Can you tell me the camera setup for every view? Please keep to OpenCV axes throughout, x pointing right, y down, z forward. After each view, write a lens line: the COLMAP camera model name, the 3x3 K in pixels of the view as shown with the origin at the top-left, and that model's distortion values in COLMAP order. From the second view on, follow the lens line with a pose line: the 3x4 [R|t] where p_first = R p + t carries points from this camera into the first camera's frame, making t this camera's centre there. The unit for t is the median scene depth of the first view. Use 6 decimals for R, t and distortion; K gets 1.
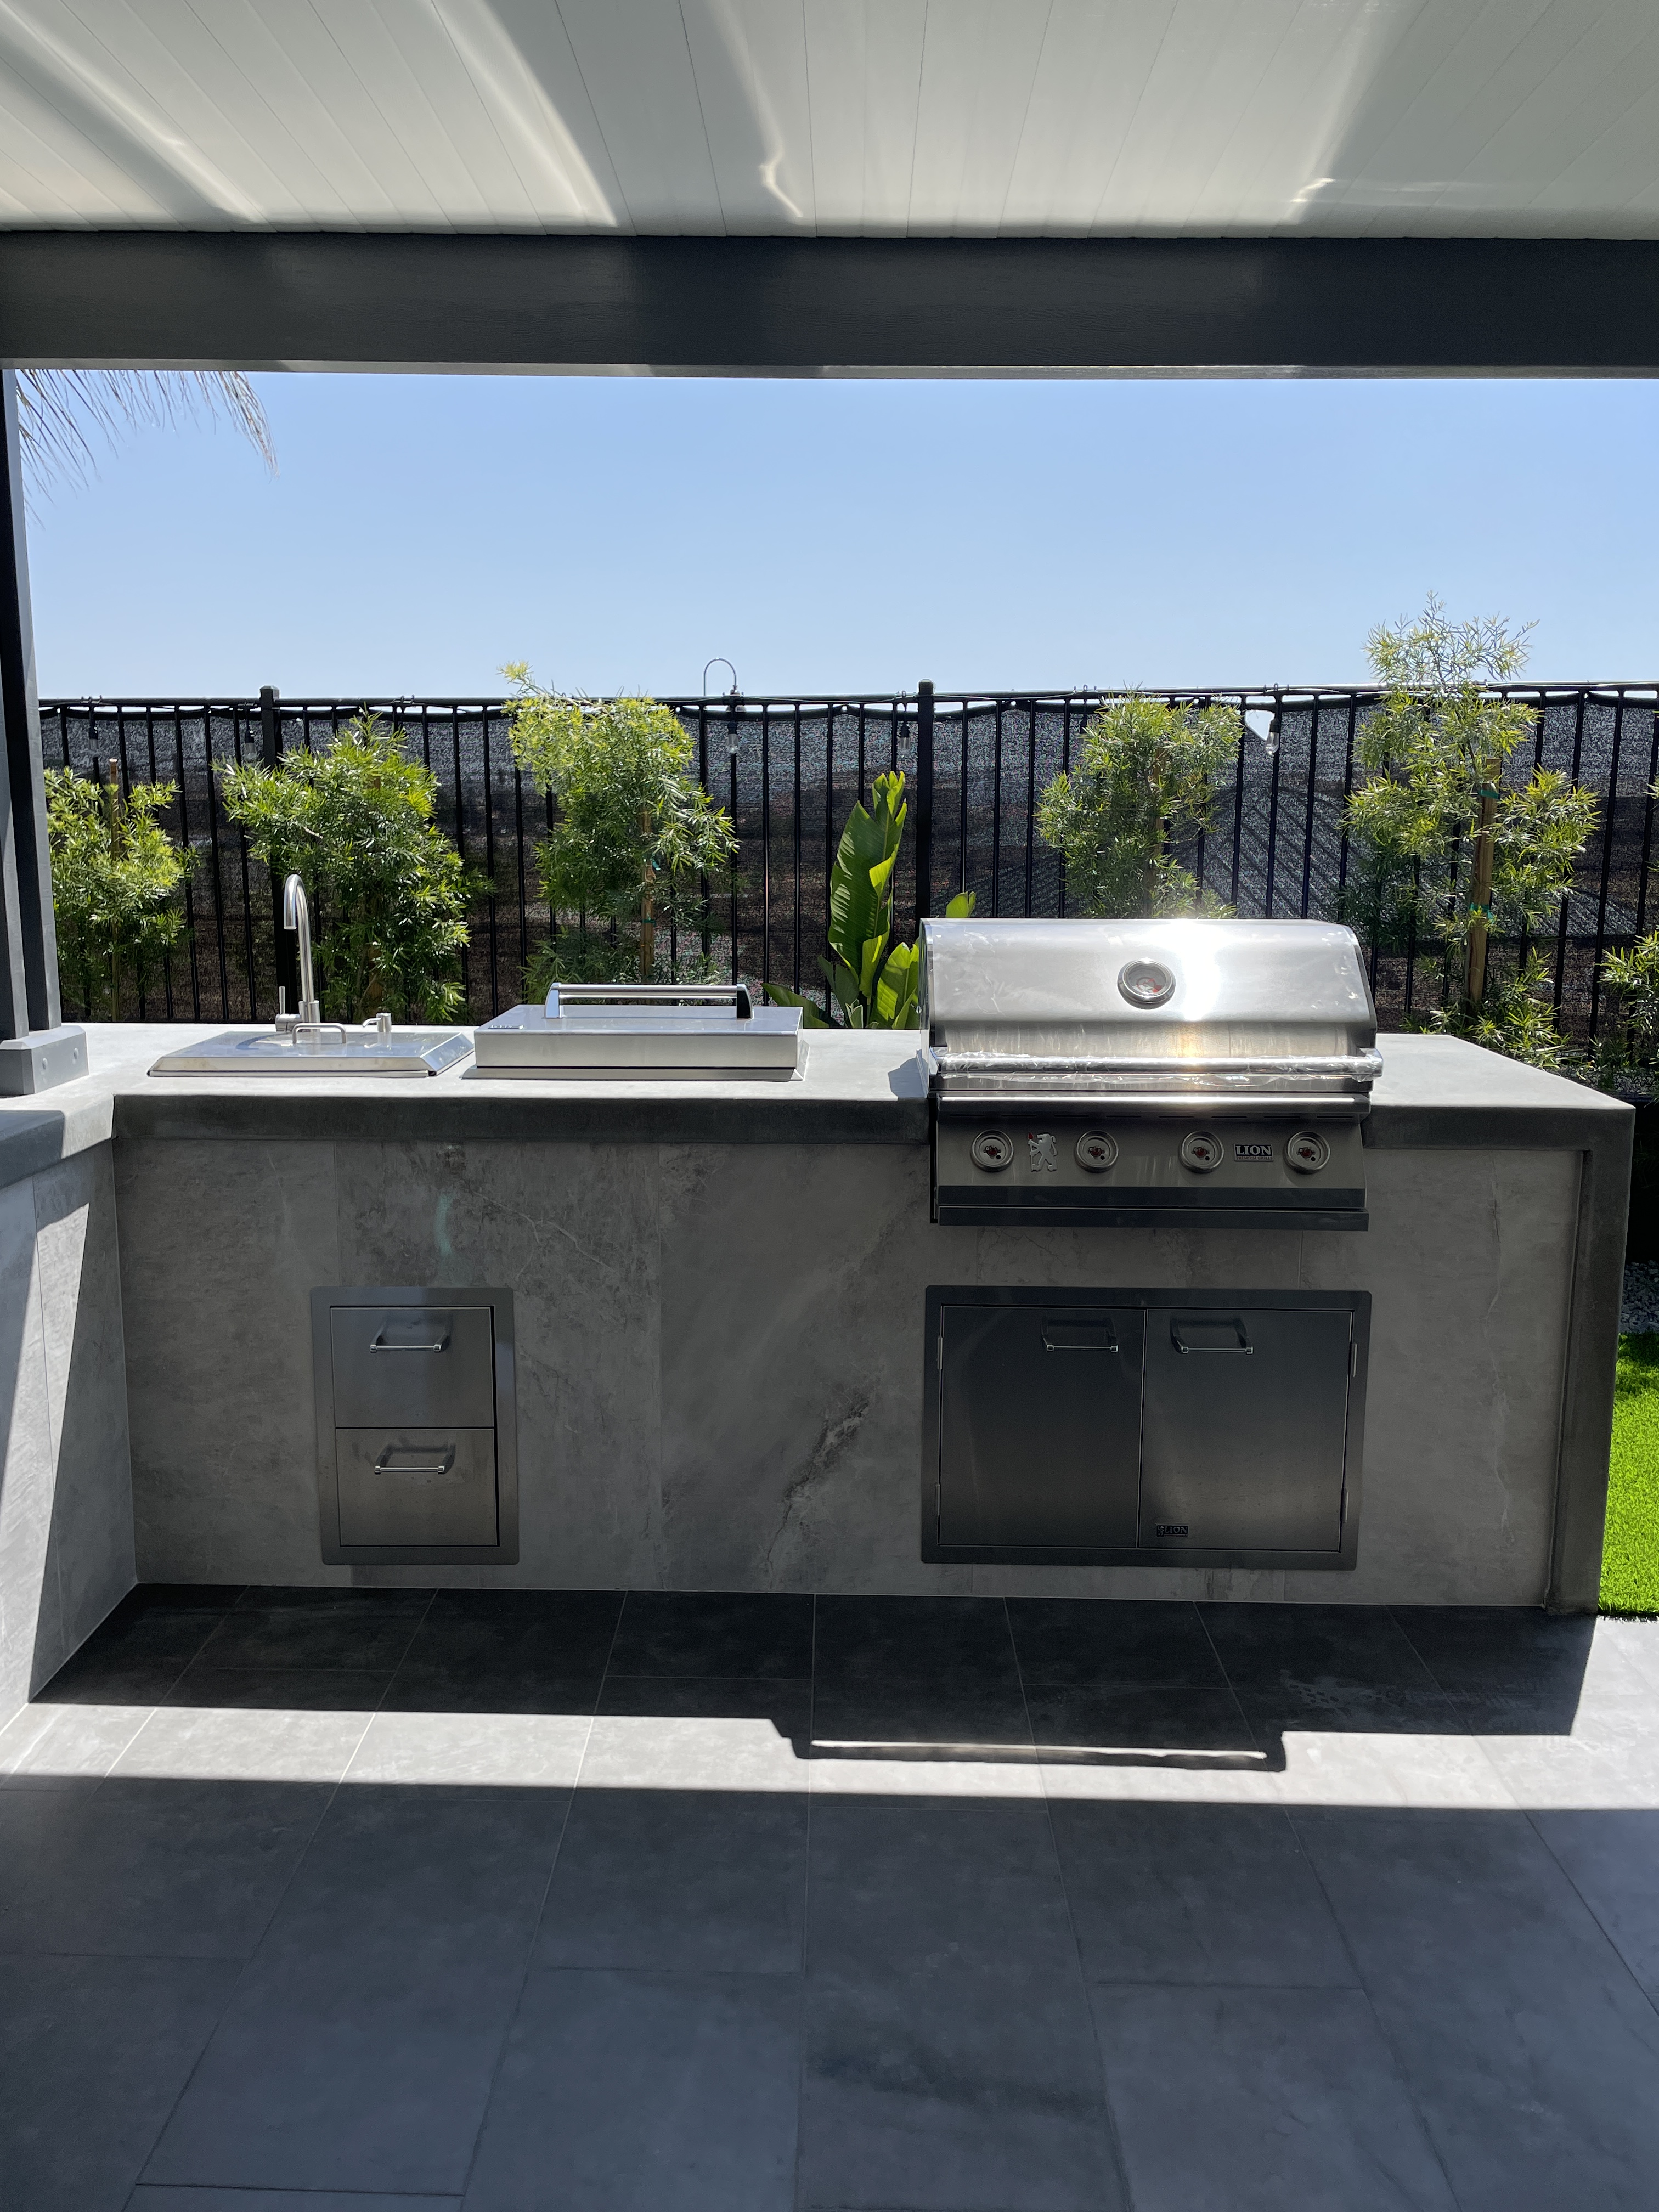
lens RADIAL K [[1655.2, 0, 831.4], [0, 1655.2, 1095.1], [0, 0, 1]] dist [0.096961, -0.121790]
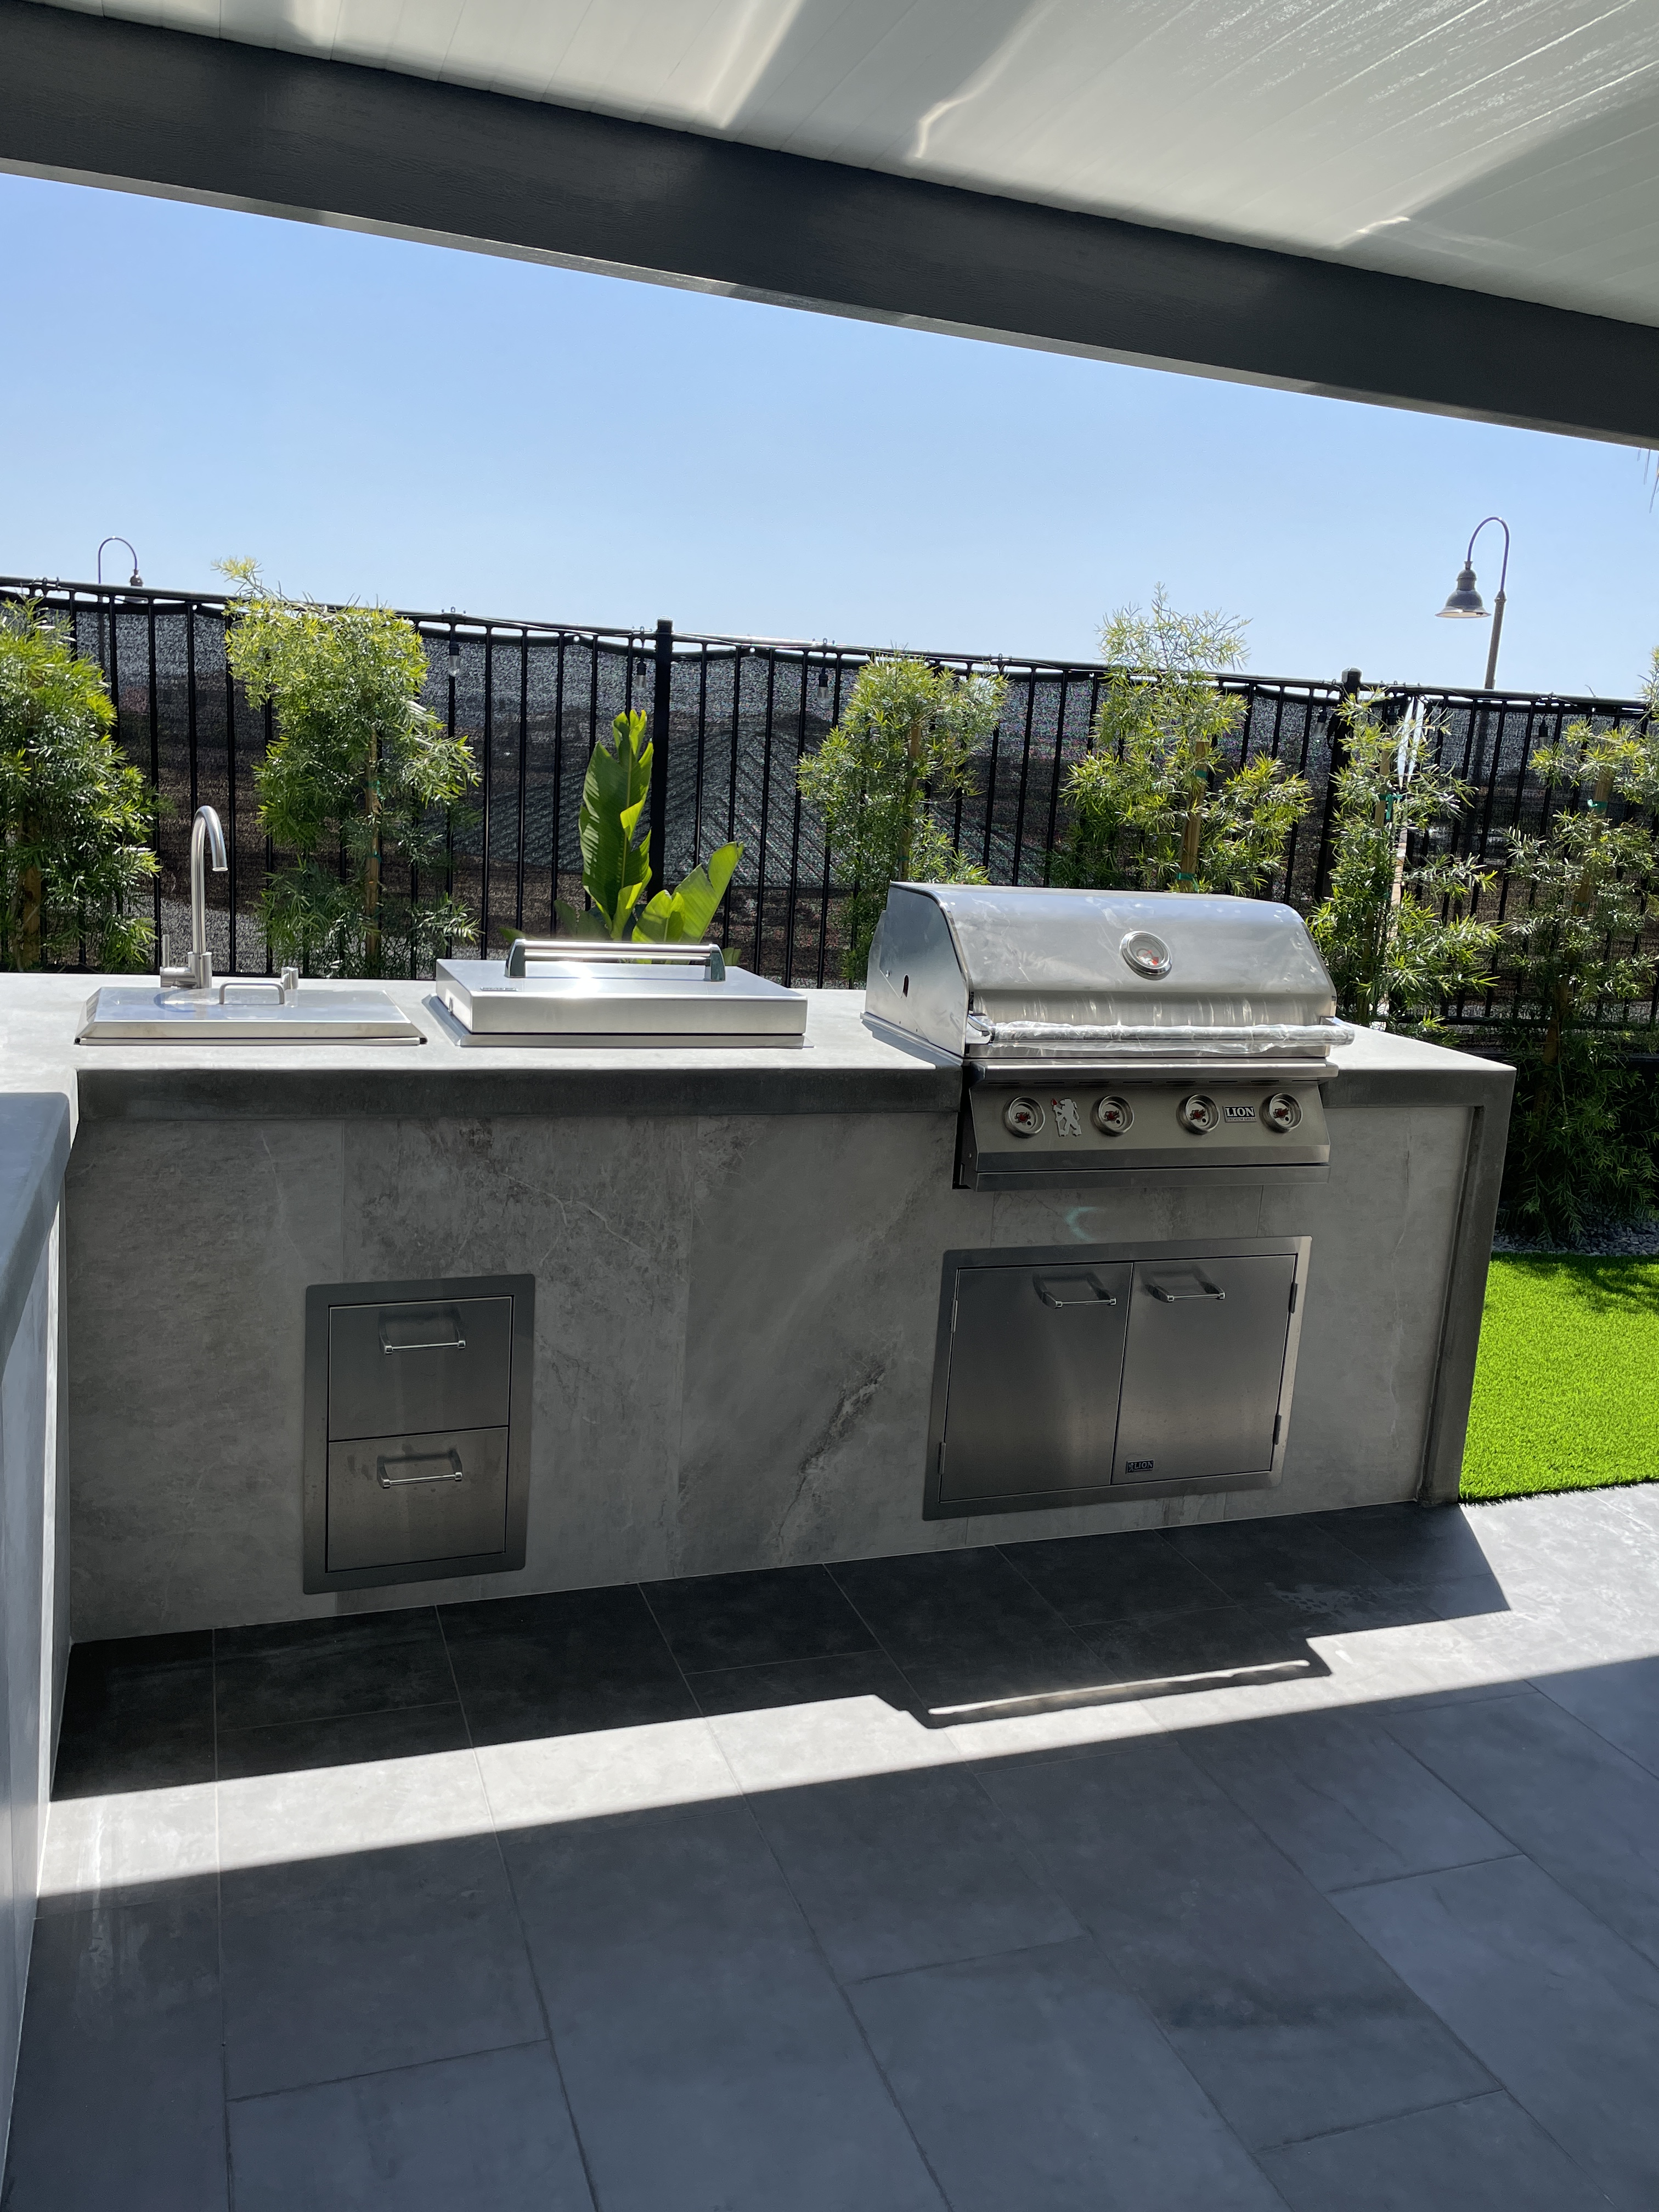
lens RADIAL K [[1655.2, 0, 831.4], [0, 1655.2, 1095.1], [0, 0, 1]] dist [0.096961, -0.121790]
pose [[0.933130, -0.014319, 0.359254, -0.361851], [-0.001076, 0.999091, 0.042615, -0.022406], [-0.359538, -0.040152, 0.932266, 0.084167]]
